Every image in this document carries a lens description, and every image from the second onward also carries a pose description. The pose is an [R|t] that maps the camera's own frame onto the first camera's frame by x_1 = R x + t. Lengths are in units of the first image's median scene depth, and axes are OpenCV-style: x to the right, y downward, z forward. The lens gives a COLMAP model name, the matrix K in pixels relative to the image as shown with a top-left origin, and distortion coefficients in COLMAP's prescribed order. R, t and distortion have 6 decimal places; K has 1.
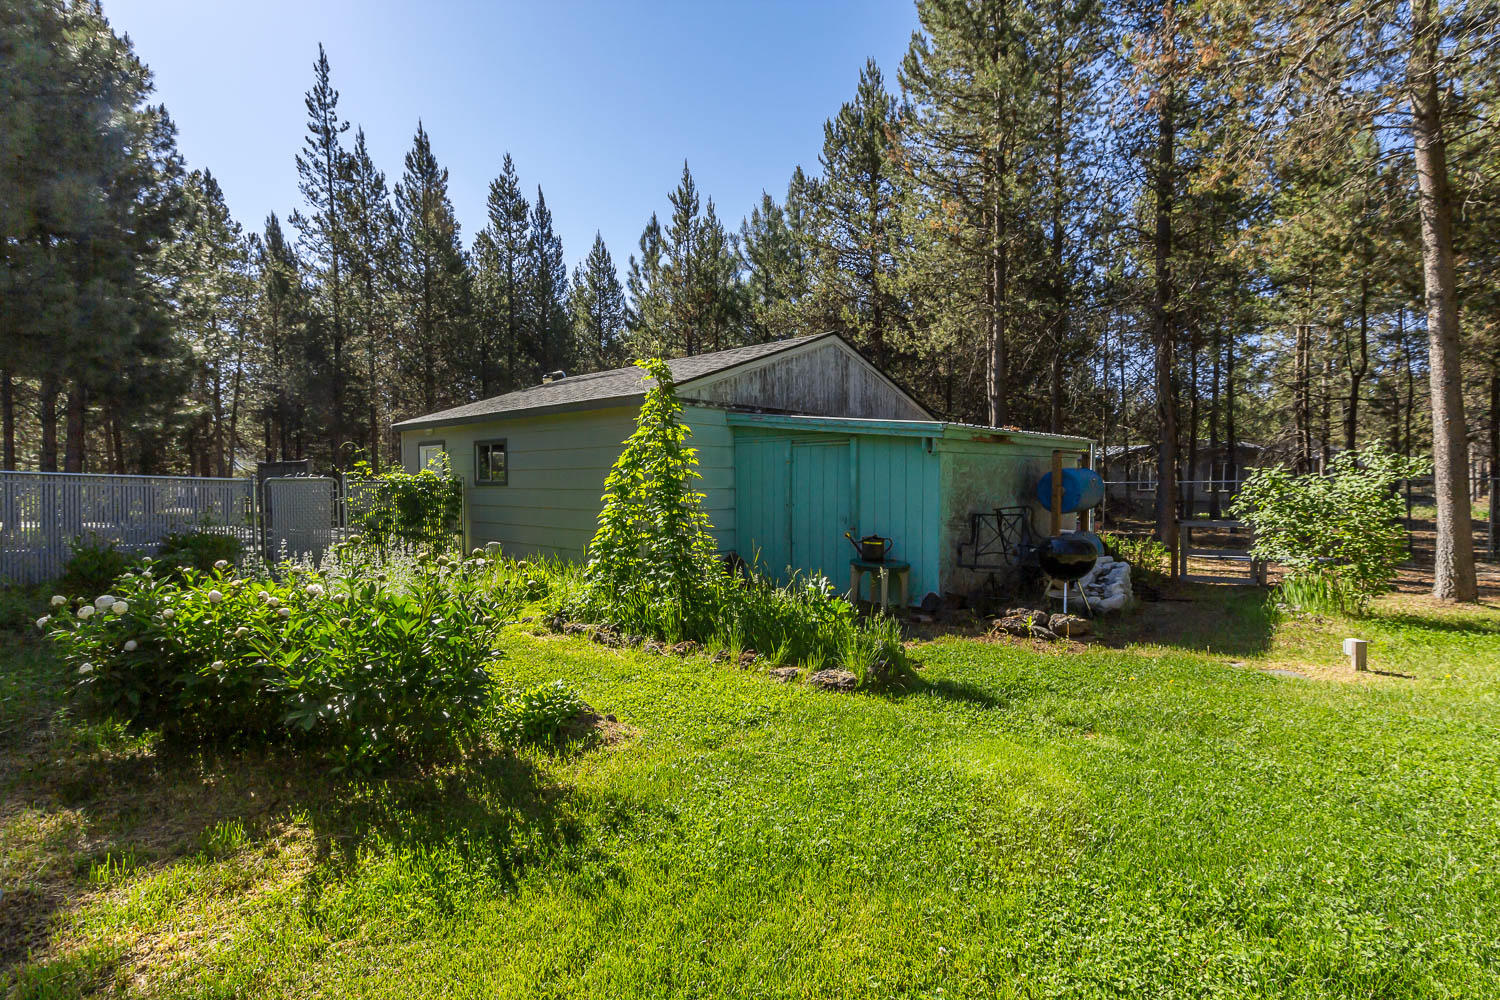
lens RADIAL K [[705.6, 0, 744.9], [0, 705.6, 503.0], [0, 0, 1]] dist [0.002311, -0.000332]
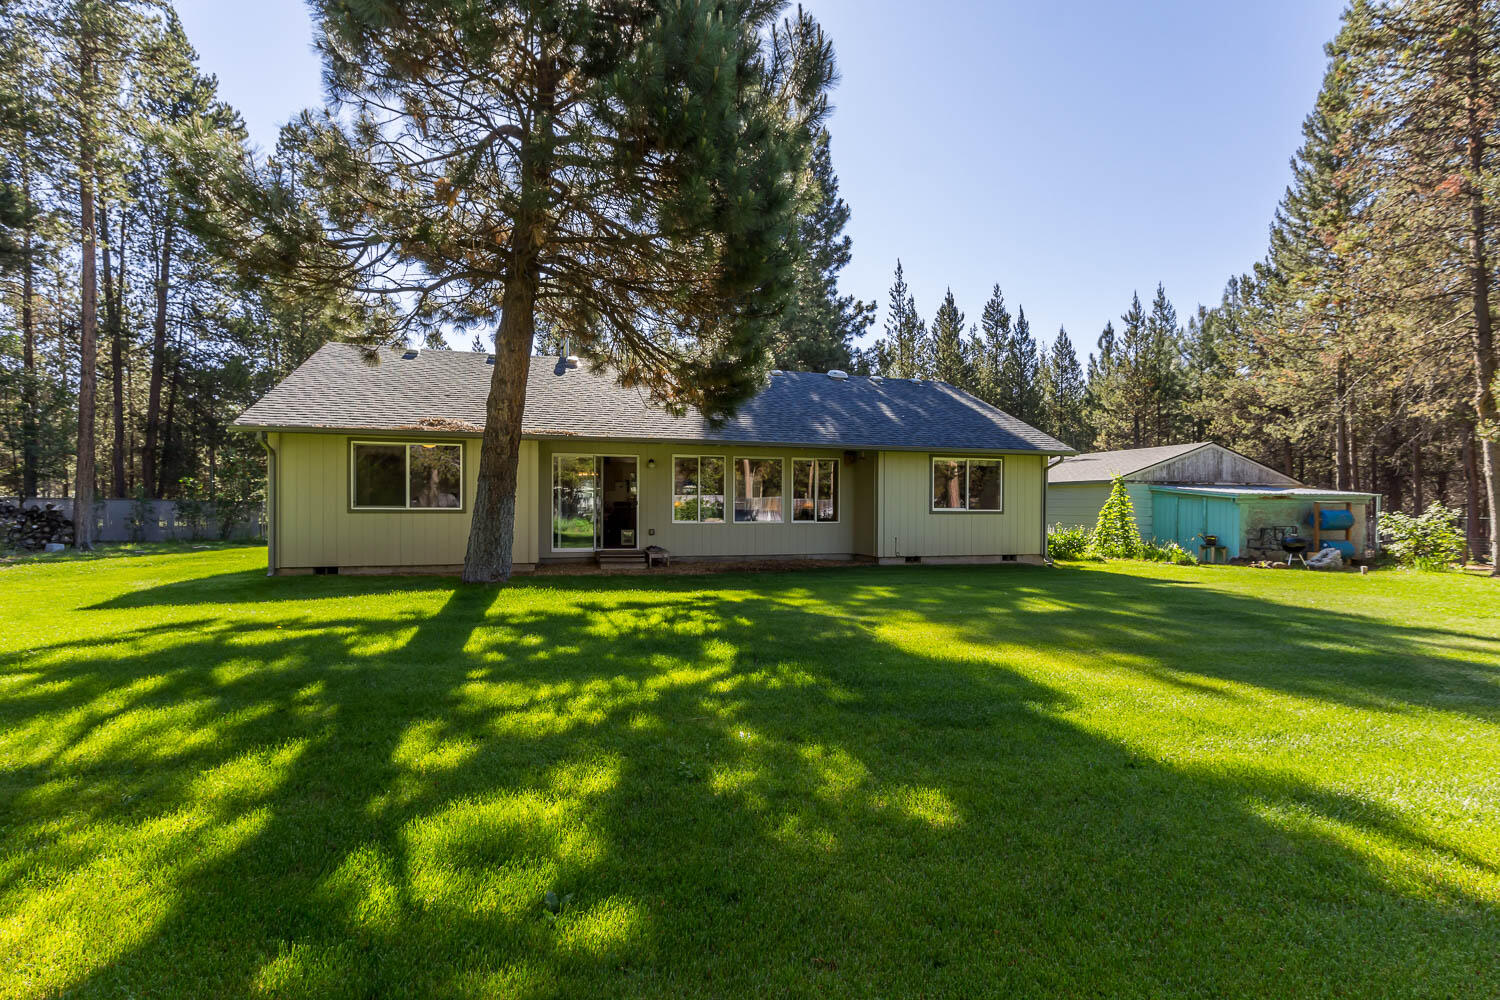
lens RADIAL K [[686.3, 0, 735.6], [0, 686.3, 508.5], [0, 0, 1]] dist [-0.003360, 0.000005]
pose [[0.819220, 0.015608, -0.573268, 0.053332], [-0.029965, 0.999429, -0.015611, 0.010815], [0.572697, 0.029967, 0.819219, -0.568620]]
